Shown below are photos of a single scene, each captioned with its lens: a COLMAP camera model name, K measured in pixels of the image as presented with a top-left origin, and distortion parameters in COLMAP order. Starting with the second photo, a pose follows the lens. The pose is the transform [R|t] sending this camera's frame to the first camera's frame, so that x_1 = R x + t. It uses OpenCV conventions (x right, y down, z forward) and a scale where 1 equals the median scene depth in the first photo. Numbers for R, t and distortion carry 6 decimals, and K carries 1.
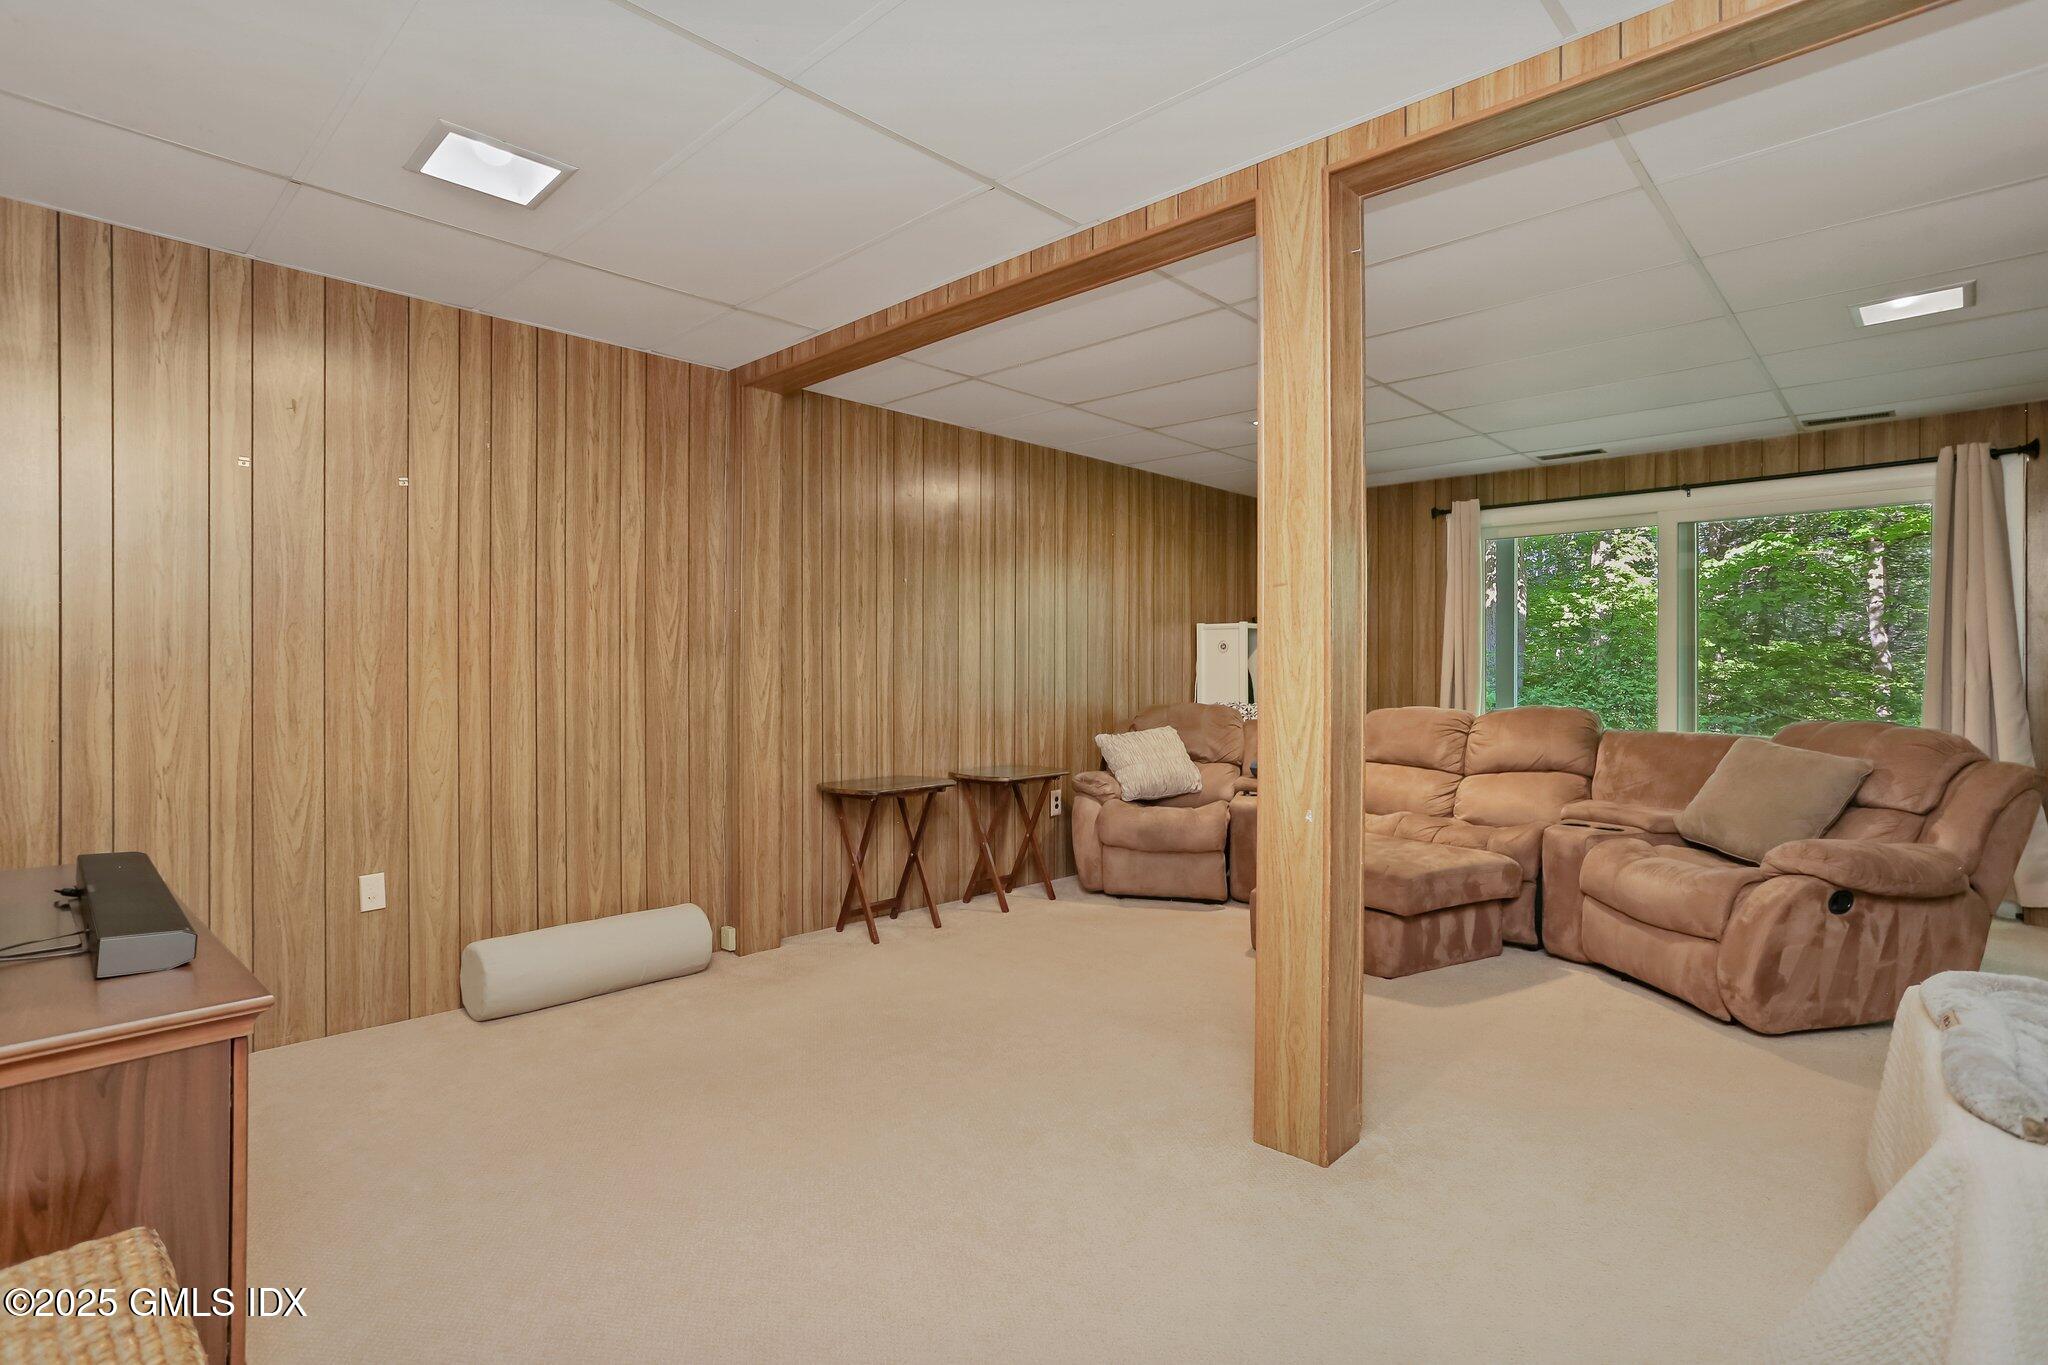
lens RADIAL K [[1026.3, 0, 1024.7], [0, 1026.3, 677.3], [0, 0, 1]] dist [-0.037059, 0.020150]
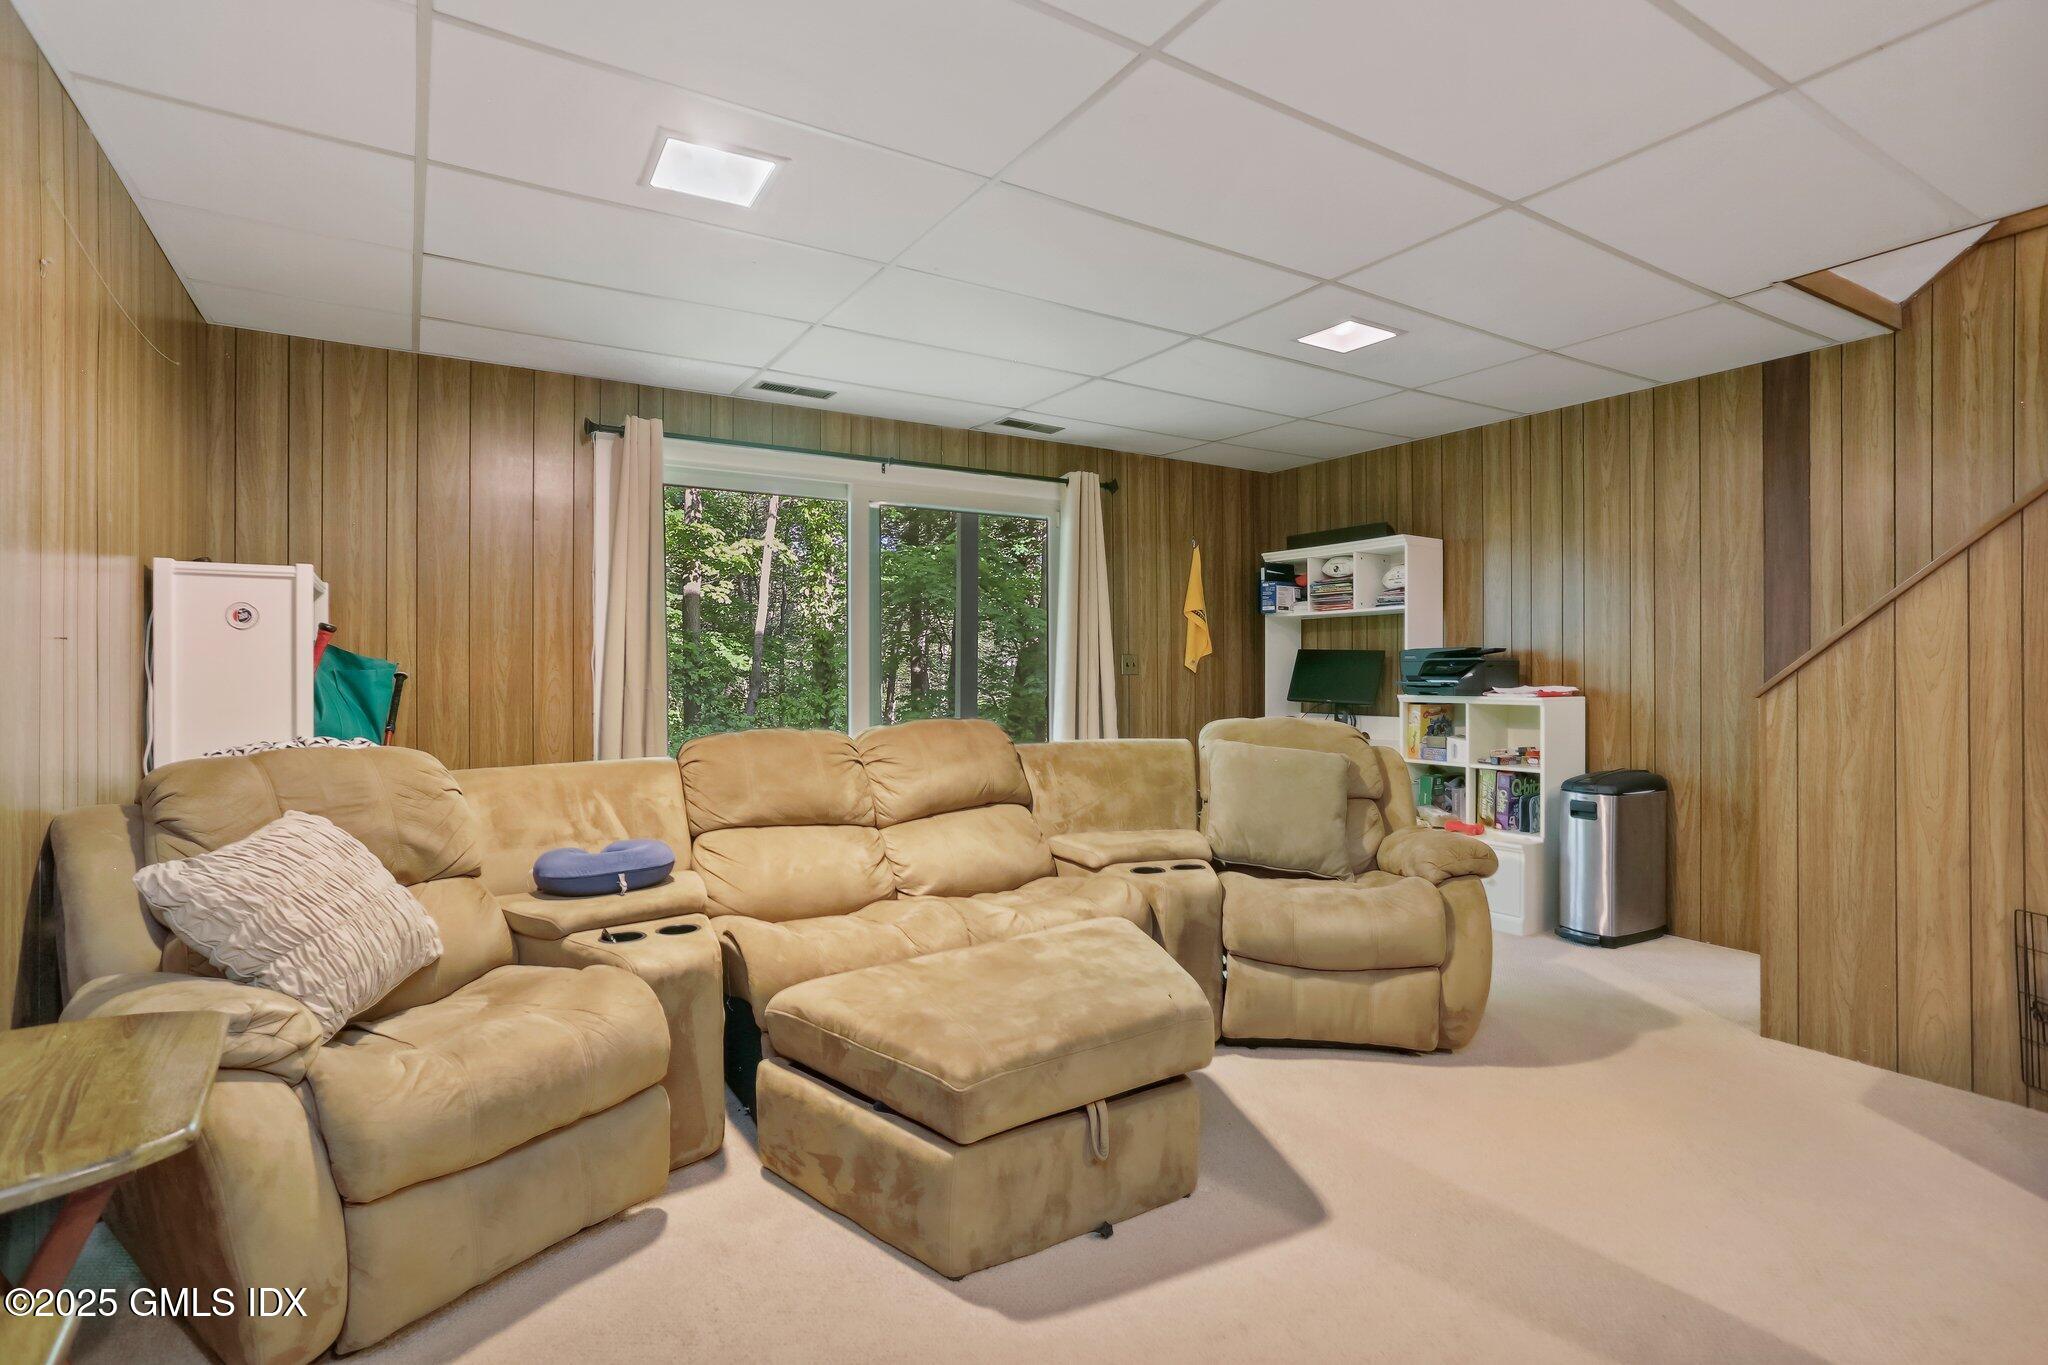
lens RADIAL K [[1026.3, 0, 1025.9], [0, 1026.3, 675.2], [0, 0, 1]] dist [-0.037059, 0.020150]
pose [[0.255789, -0.004235, 0.966723, -0.159912], [0.007025, 0.999972, 0.002522, -0.003918], [-0.966707, 0.006146, 0.255812, 0.607316]]
